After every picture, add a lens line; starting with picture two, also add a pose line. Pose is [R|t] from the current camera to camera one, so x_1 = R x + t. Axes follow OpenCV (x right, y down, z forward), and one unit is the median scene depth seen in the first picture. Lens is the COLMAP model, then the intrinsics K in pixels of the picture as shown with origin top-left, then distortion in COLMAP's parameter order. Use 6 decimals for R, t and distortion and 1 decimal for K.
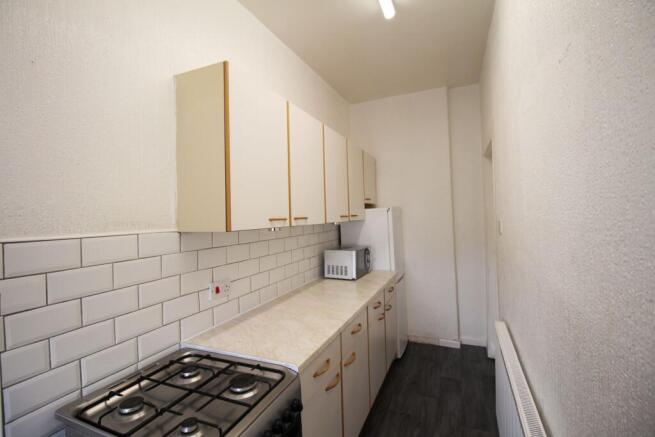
lens RADIAL K [[315.6, 0, 324.3], [0, 315.6, 215.7], [0, 0, 1]] dist [-0.009523, -0.003652]
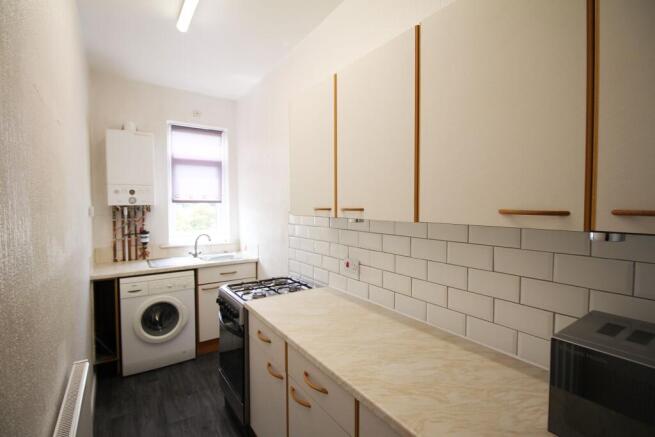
lens RADIAL K [[315.6, 0, 342.0], [0, 315.6, 219.0], [0, 0, 1]] dist [-0.009523, -0.003652]
pose [[-0.521075, 0.058353, -0.851514, 0.640673], [0.005912, 0.997883, 0.064765, -0.019286], [0.853490, 0.028714, -0.520317, 1.453791]]
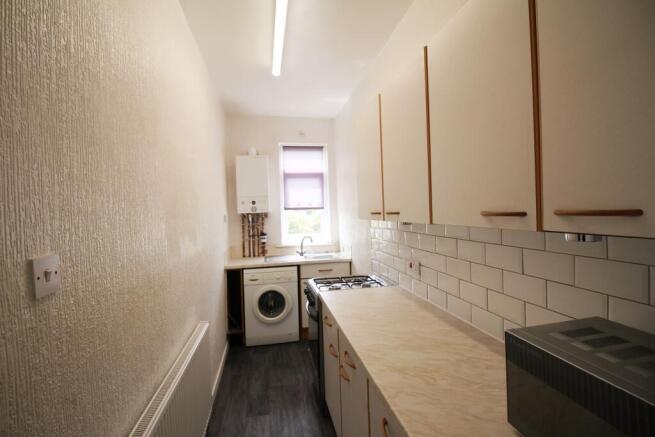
lens RADIAL K [[315.6, 0, 333.0], [0, 315.6, 216.3], [0, 0, 1]] dist [-0.009523, -0.003652]
pose [[-0.812959, 0.051723, -0.580019, 0.598455], [0.038934, 0.998647, 0.034484, -0.020623], [0.581018, 0.005451, -0.813872, 1.694481]]
